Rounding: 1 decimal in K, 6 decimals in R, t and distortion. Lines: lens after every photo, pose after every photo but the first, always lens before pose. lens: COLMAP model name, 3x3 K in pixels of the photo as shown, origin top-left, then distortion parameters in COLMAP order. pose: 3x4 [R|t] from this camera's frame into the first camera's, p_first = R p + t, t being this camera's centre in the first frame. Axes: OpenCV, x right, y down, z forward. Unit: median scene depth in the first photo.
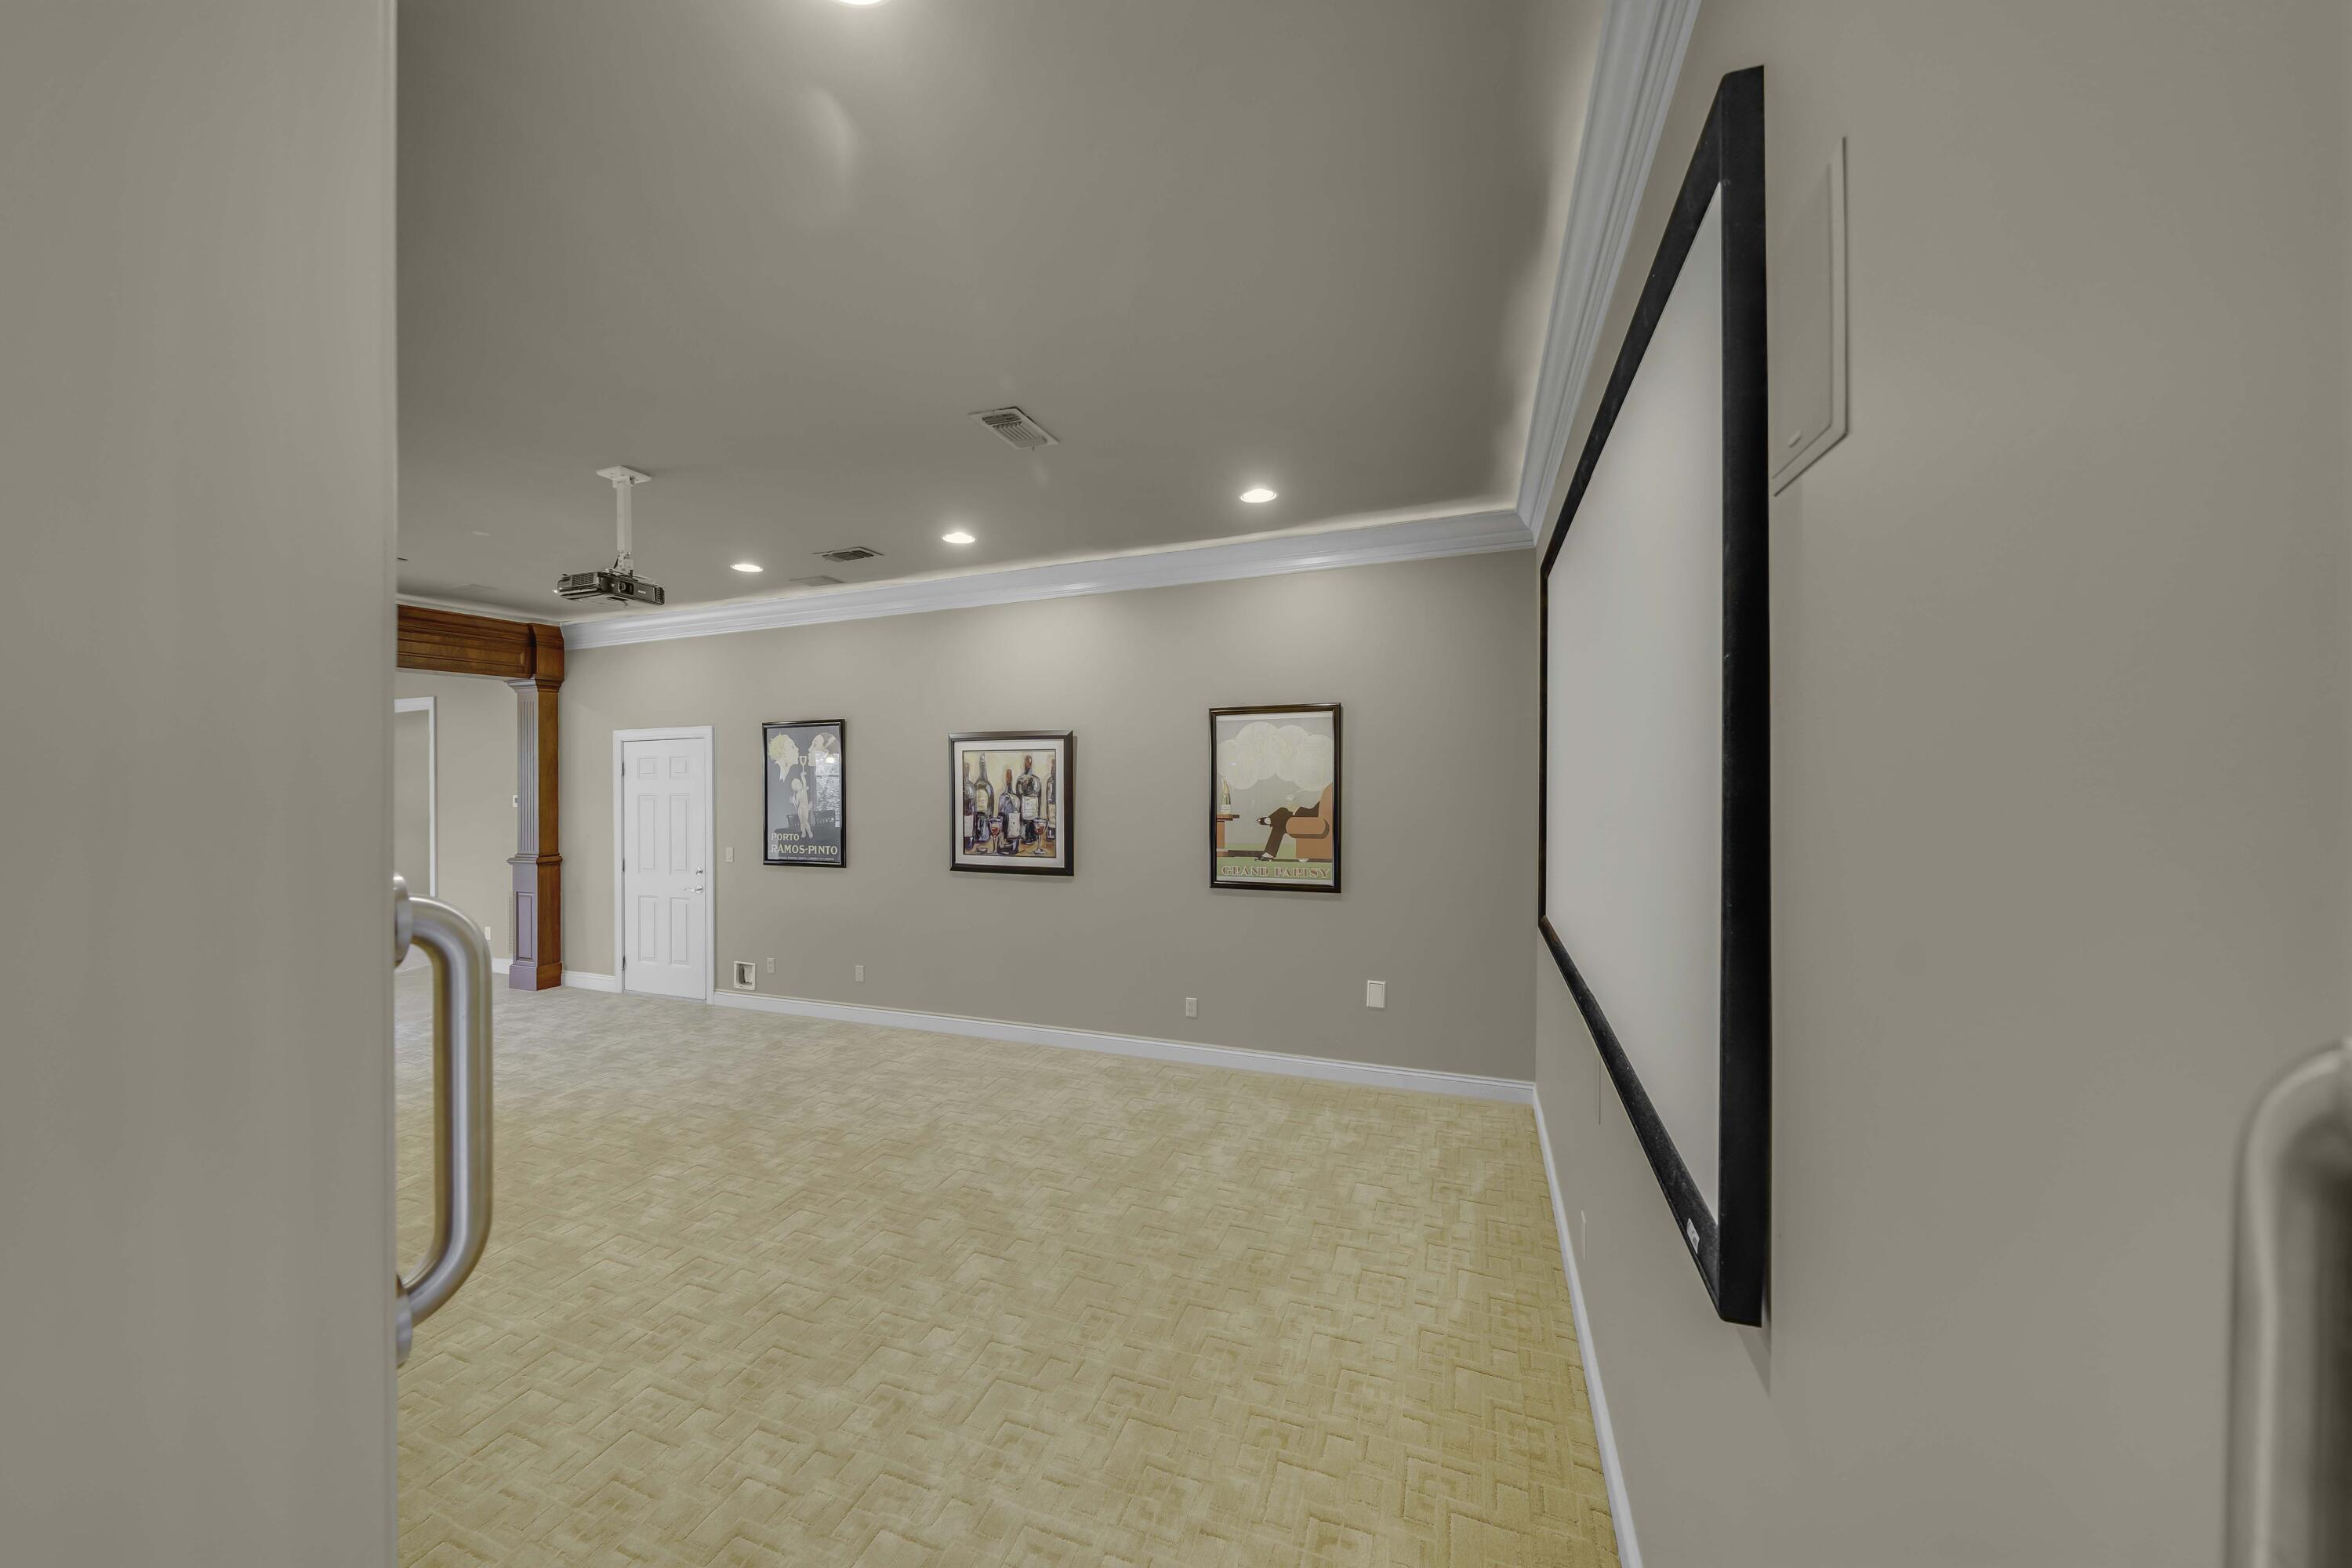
lens RADIAL K [[812.2, 0, 1160.1], [0, 812.2, 766.9], [0, 0, 1]] dist [-0.005282, -0.000256]
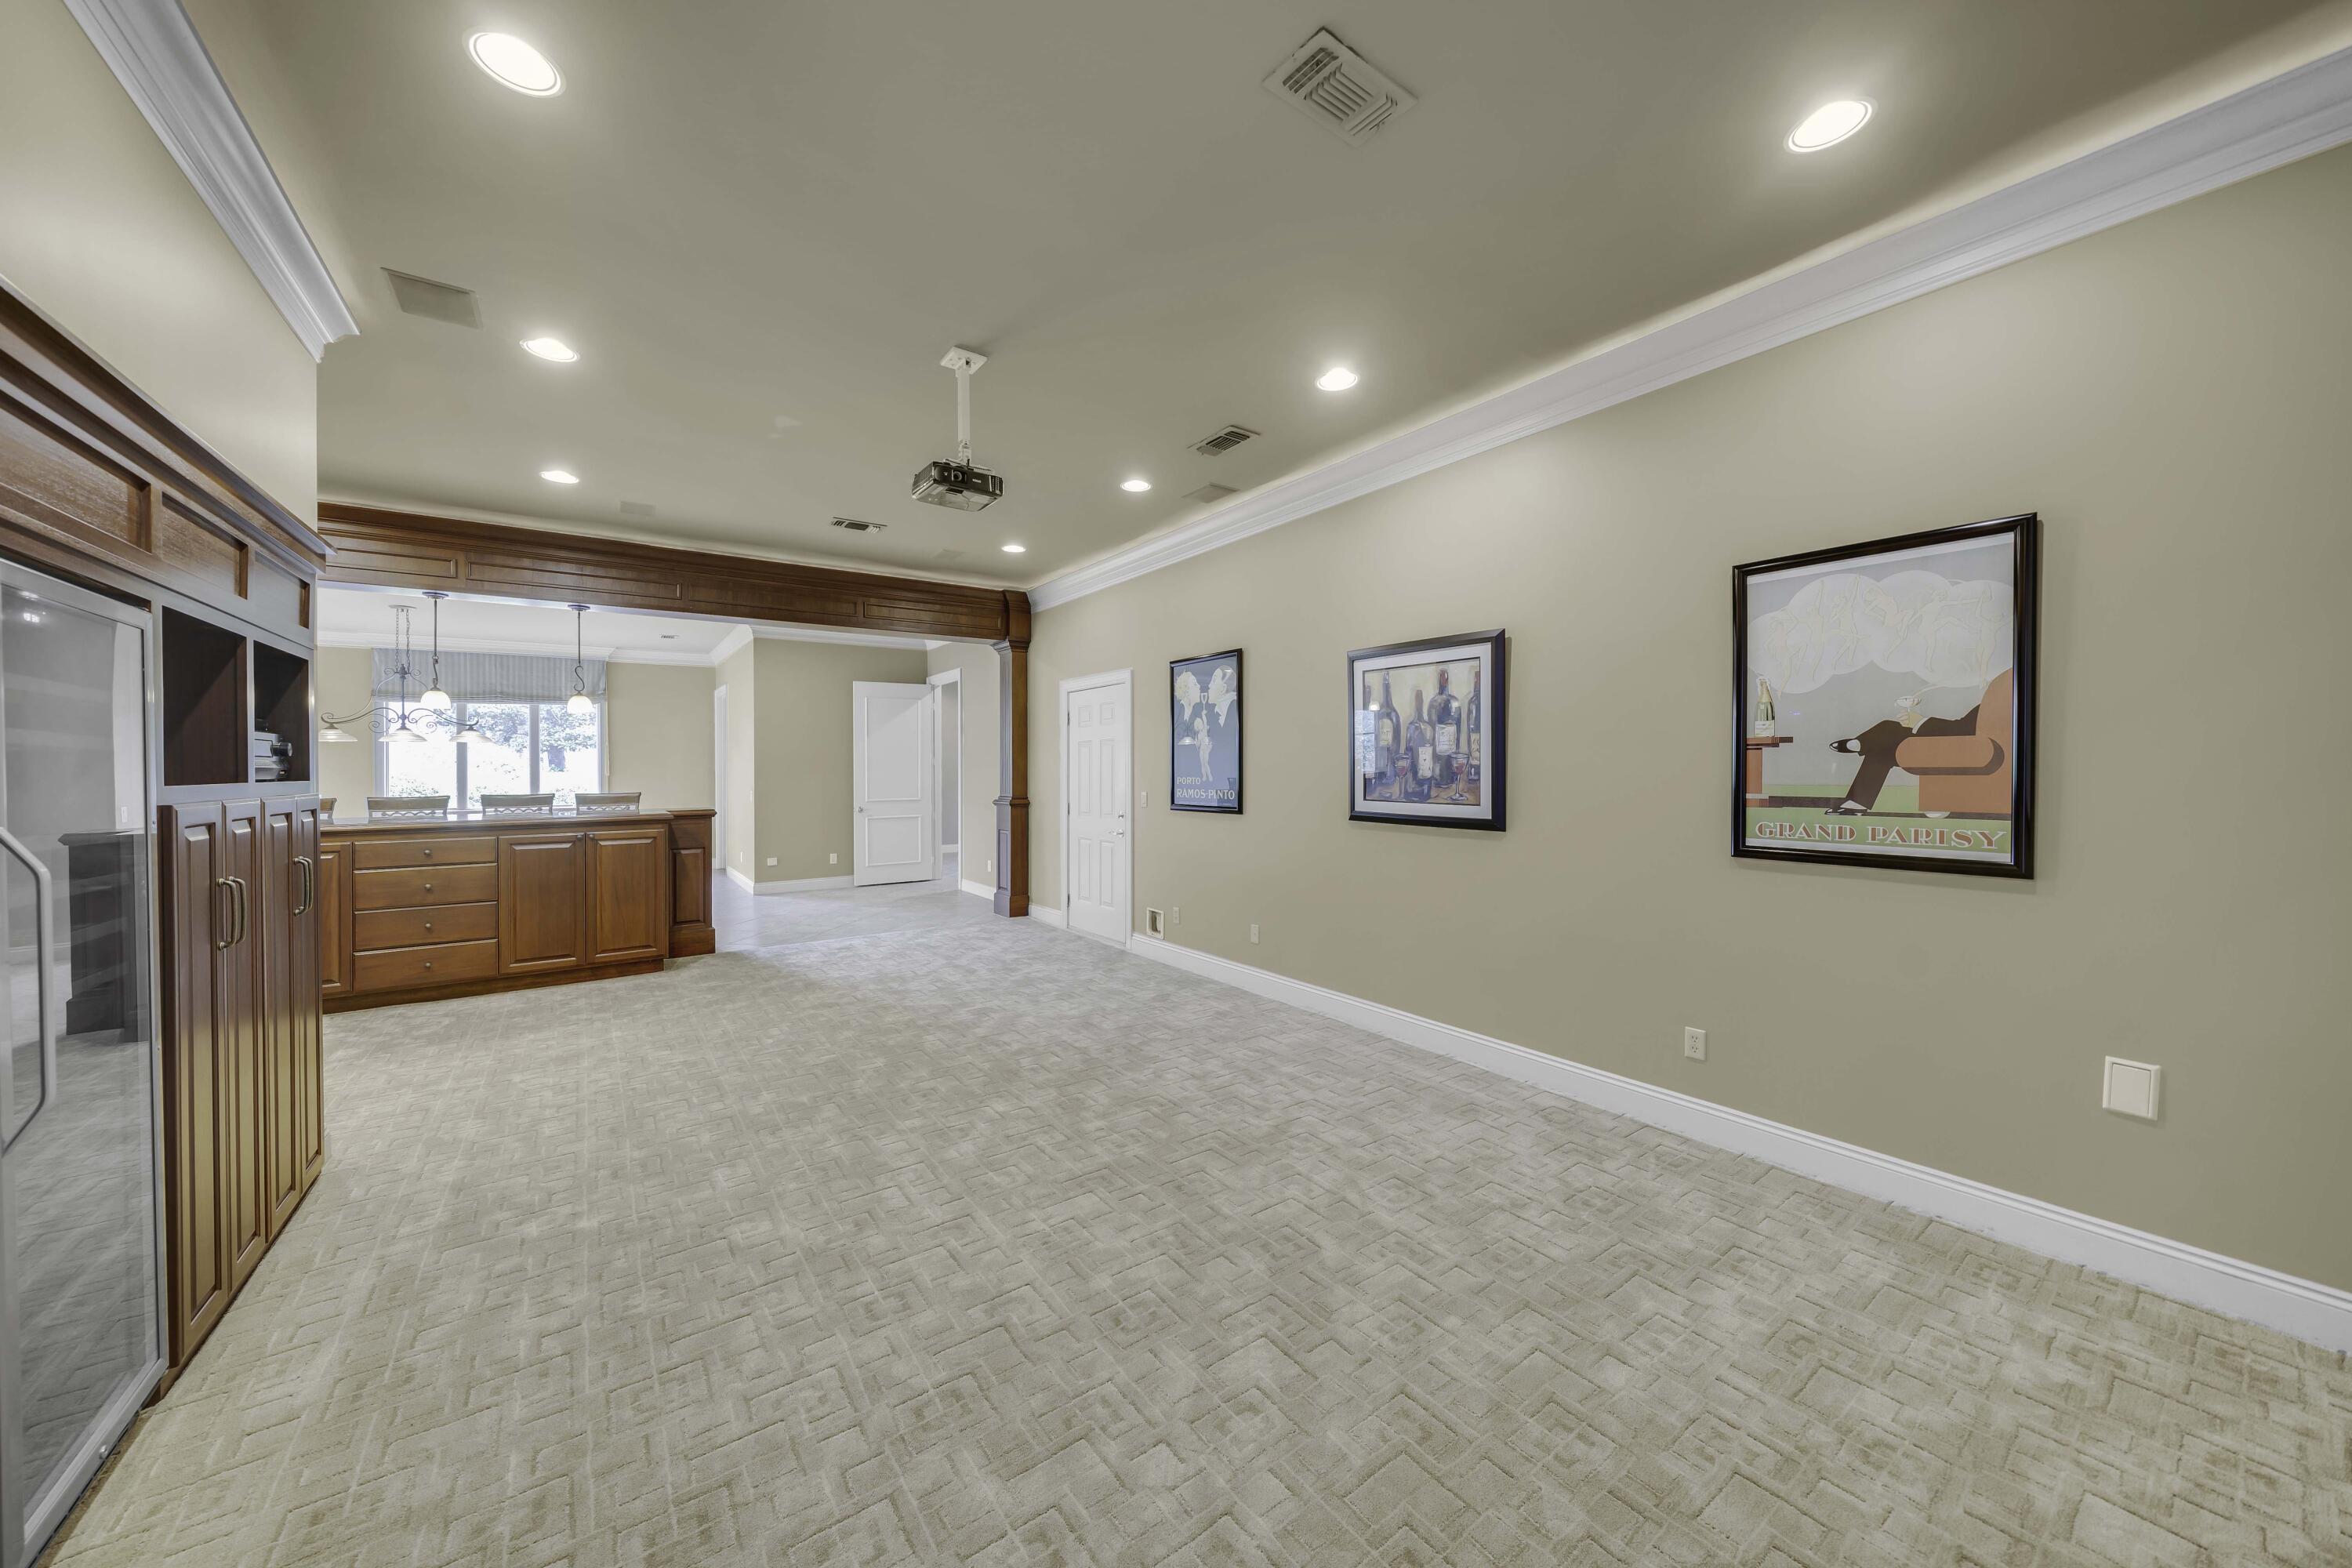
lens RADIAL K [[812.2, 0, 1160.1], [0, 812.2, 766.9], [0, 0, 1]] dist [-0.005282, -0.000256]
pose [[0.830937, 0.007520, -0.556316, 0.044448], [-0.001814, 0.999940, 0.010807, 0.078695], [0.556364, -0.007971, 0.830900, 0.258995]]
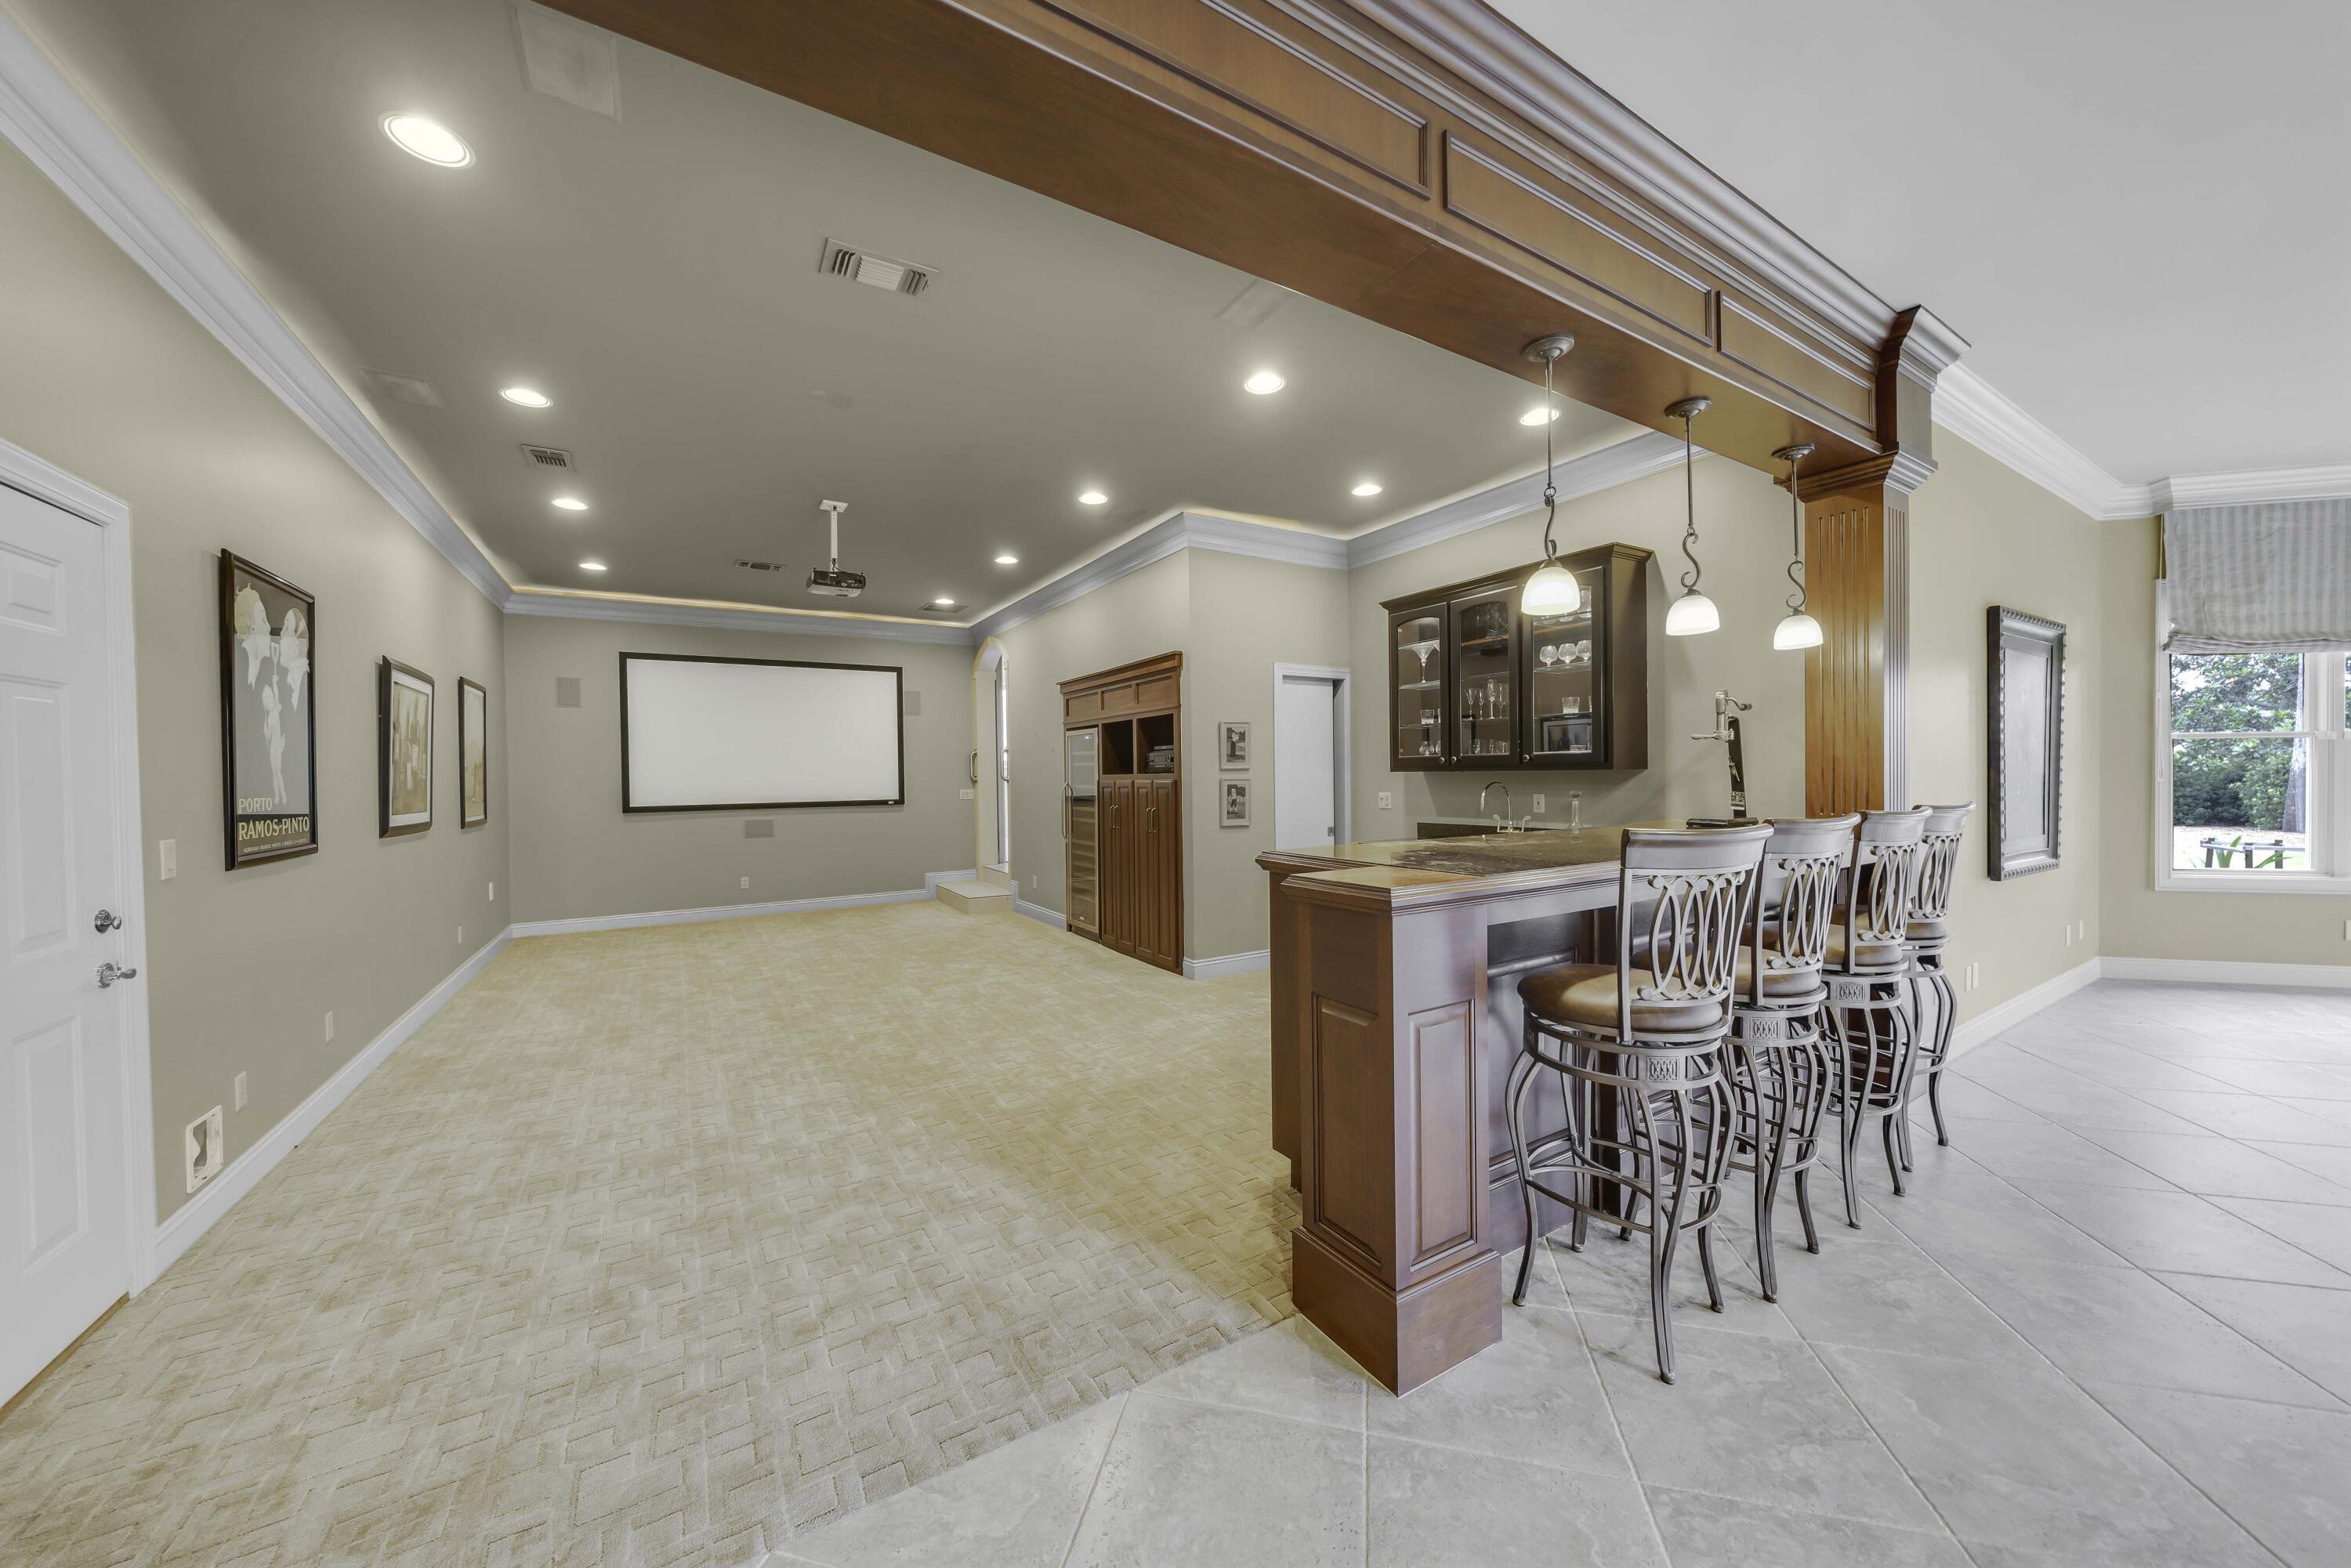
lens RADIAL K [[811.8, 0, 1159.6], [0, 811.8, 766.9], [0, 0, 1]] dist [-0.005282, -0.000256]
pose [[-0.781536, 0.033872, 0.622940, -1.526743], [0.023605, 0.999415, -0.024729, 0.115799], [-0.623413, -0.004622, -0.781879, 1.348861]]
